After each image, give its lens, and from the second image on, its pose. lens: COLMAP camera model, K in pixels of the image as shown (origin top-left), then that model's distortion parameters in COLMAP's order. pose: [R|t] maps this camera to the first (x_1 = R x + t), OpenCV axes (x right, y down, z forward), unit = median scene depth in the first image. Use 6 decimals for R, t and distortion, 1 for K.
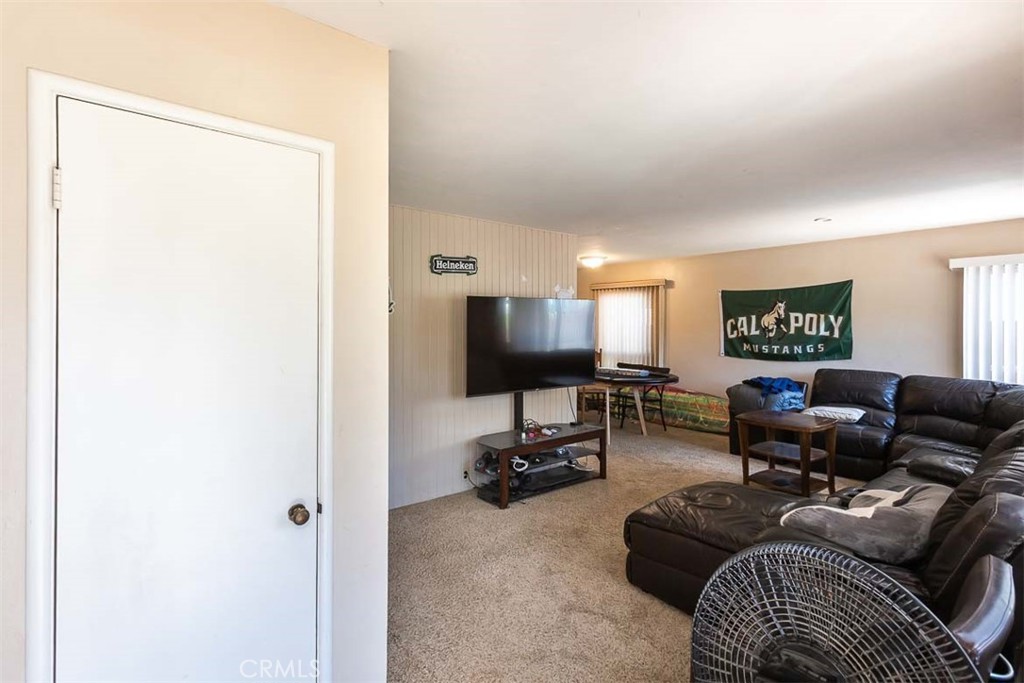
lens RADIAL K [[510.0, 0, 518.3], [0, 510.0, 326.8], [0, 0, 1]] dist [0.005111, 0.001559]
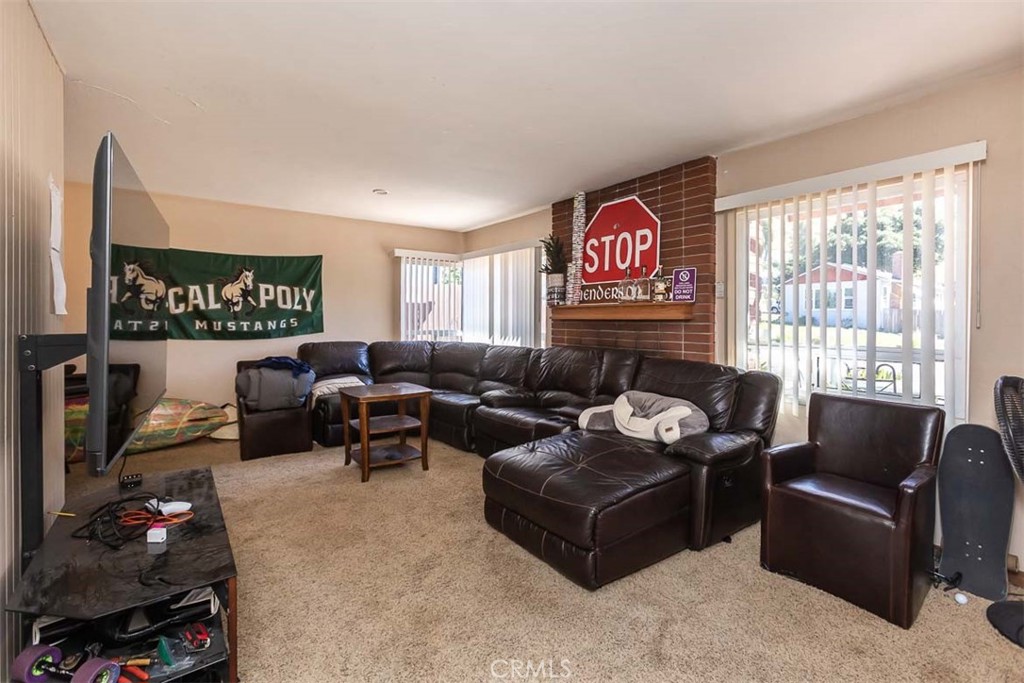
lens RADIAL K [[474.7, 0, 510.6], [0, 474.7, 320.7], [0, 0, 1]] dist [0.001972, 0.000817]
pose [[0.048420, -0.008167, 0.998794, -0.270422], [0.003535, 0.999962, 0.008005, 0.032006], [-0.998821, 0.003143, 0.048447, 0.547514]]
